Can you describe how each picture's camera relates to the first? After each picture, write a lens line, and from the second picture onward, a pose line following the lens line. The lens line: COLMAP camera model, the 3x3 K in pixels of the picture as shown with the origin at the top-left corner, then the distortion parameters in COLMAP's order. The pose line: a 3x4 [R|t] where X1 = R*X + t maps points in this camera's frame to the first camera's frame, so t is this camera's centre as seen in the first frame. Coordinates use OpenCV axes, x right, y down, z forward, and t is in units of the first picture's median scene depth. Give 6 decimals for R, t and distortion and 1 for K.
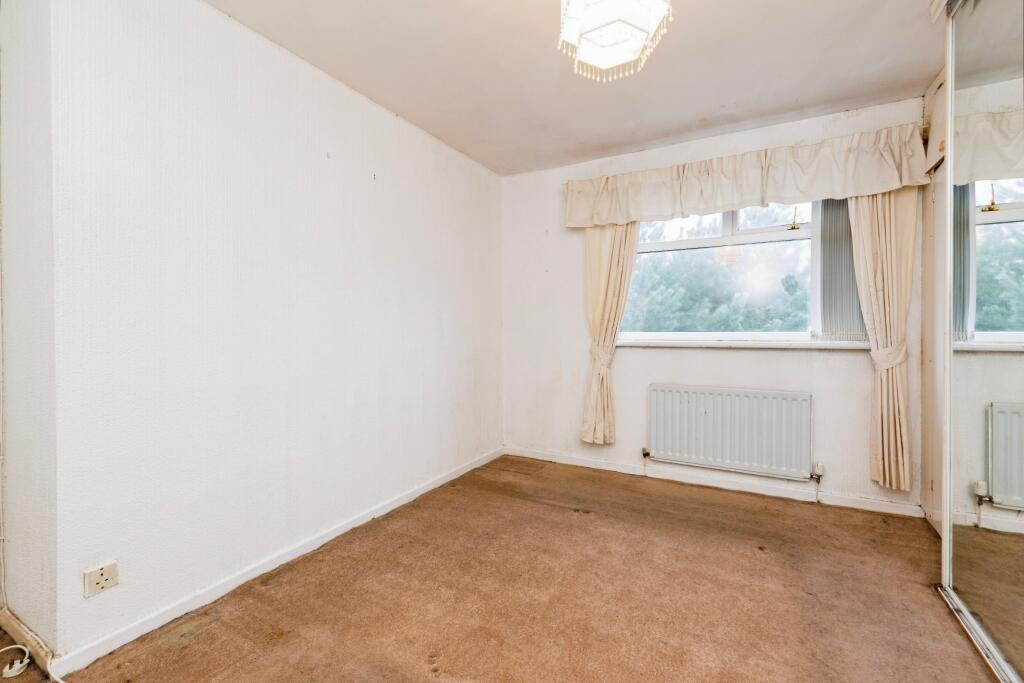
lens RADIAL K [[446.8, 0, 519.3], [0, 446.8, 337.1], [0, 0, 1]] dist [0.002015, -0.000266]
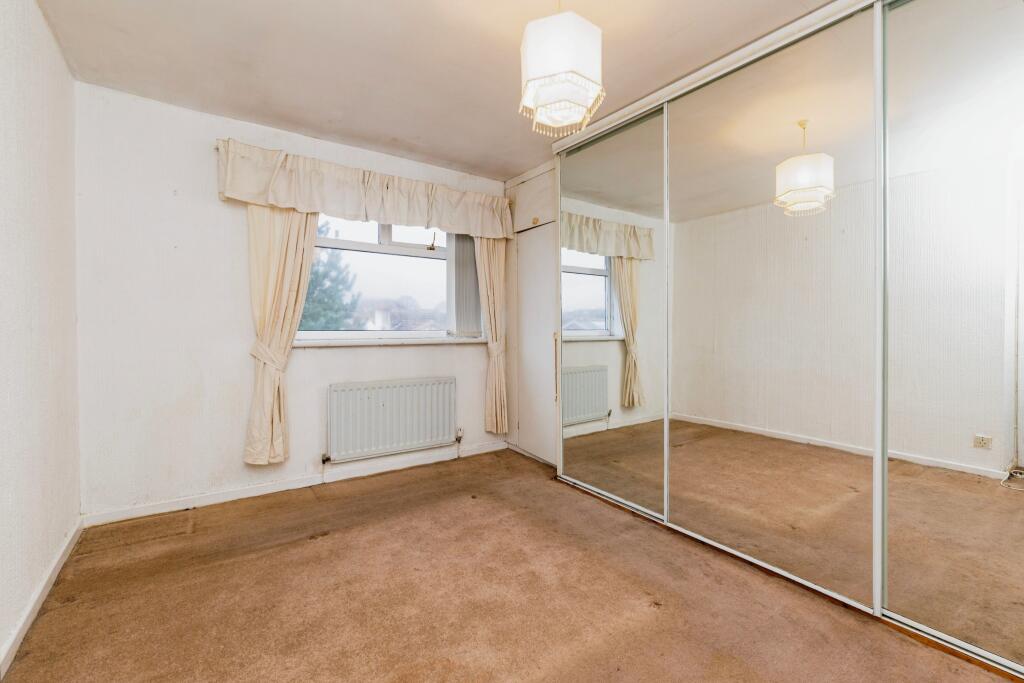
lens RADIAL K [[446.8, 0, 520.0], [0, 446.8, 335.0], [0, 0, 1]] dist [0.002015, -0.000266]
pose [[0.431608, -0.009993, 0.902006, -0.444562], [0.011850, 0.999915, 0.005407, -0.004335], [-0.901984, 0.008355, 0.431689, 0.241748]]
